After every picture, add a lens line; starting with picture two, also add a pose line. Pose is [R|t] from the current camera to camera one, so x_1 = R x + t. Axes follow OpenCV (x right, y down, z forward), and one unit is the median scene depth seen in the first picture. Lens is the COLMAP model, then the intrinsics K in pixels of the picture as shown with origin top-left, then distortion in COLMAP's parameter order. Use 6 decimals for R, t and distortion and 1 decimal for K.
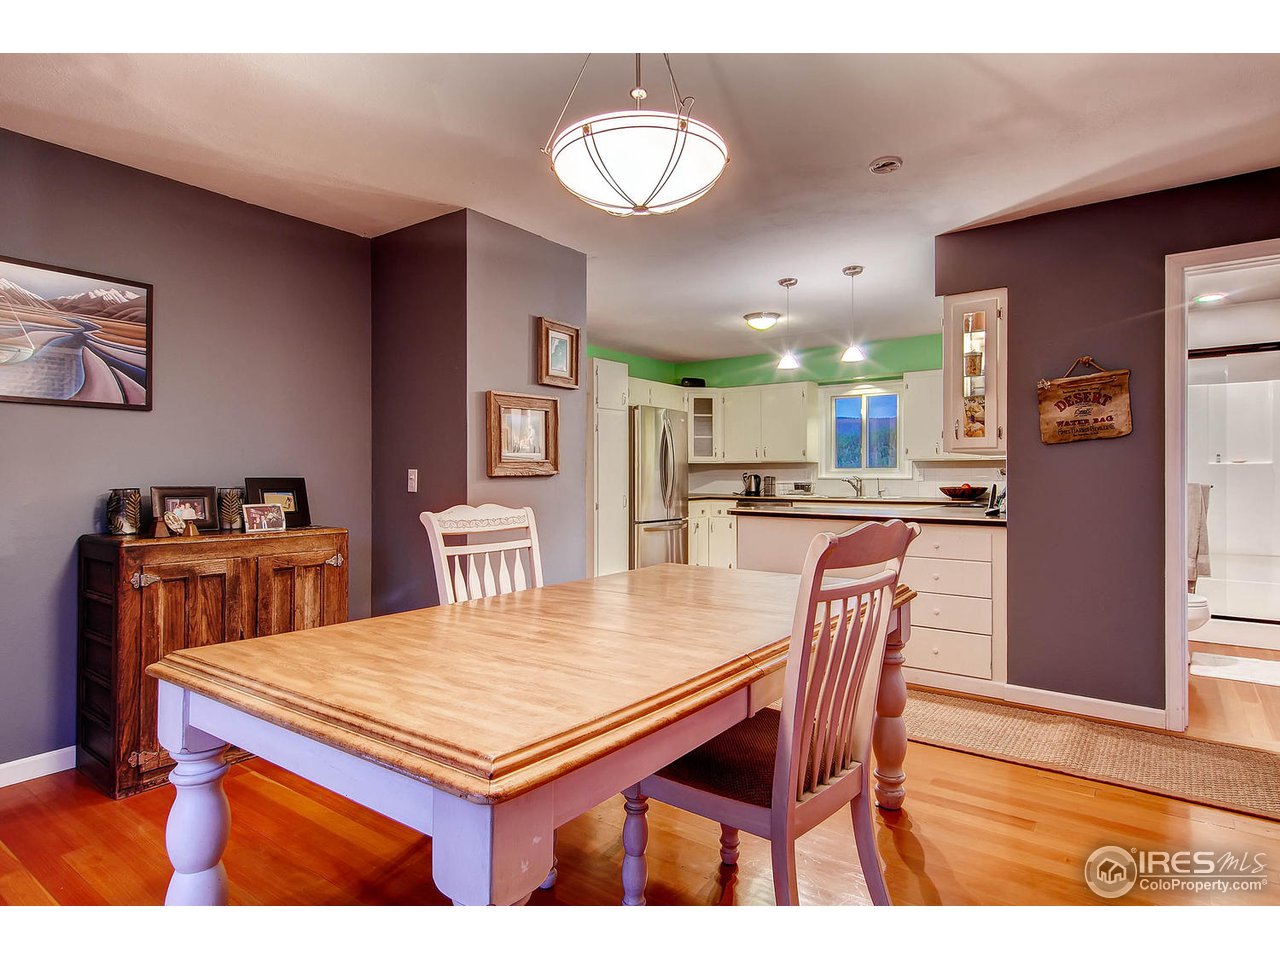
lens RADIAL K [[697.9, 0, 633.0], [0, 697.9, 476.0], [0, 0, 1]] dist [0.011993, -0.000514]
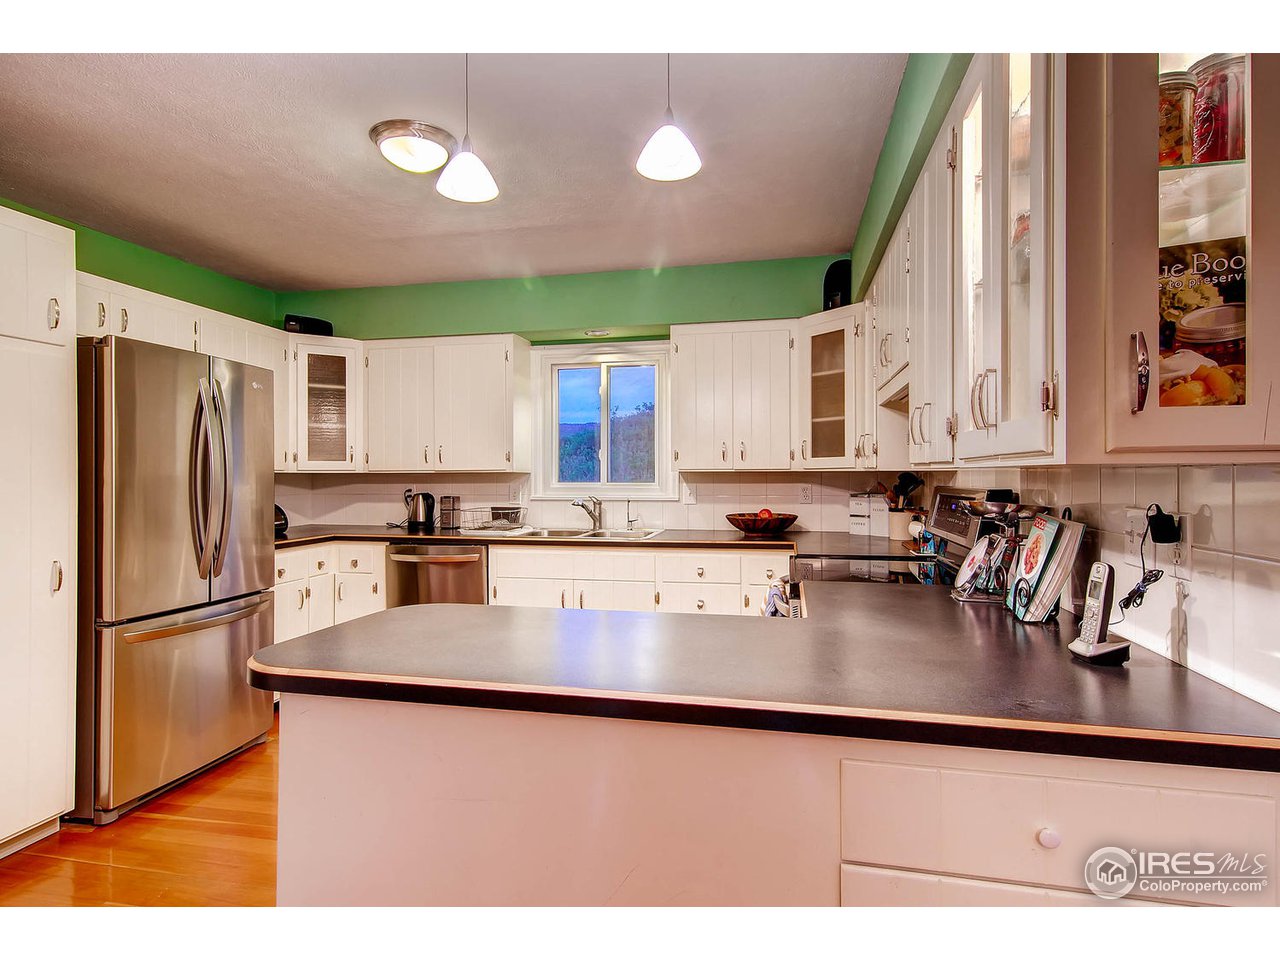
lens RADIAL K [[697.9, 0, 633.0], [0, 697.9, 476.0], [0, 0, 1]] dist [0.011993, -0.000514]
pose [[0.912007, -0.001220, 0.410172, 0.098182], [0.002179, 0.999996, -0.001870, -0.015026], [-0.410168, 0.002600, 0.912006, 0.414428]]
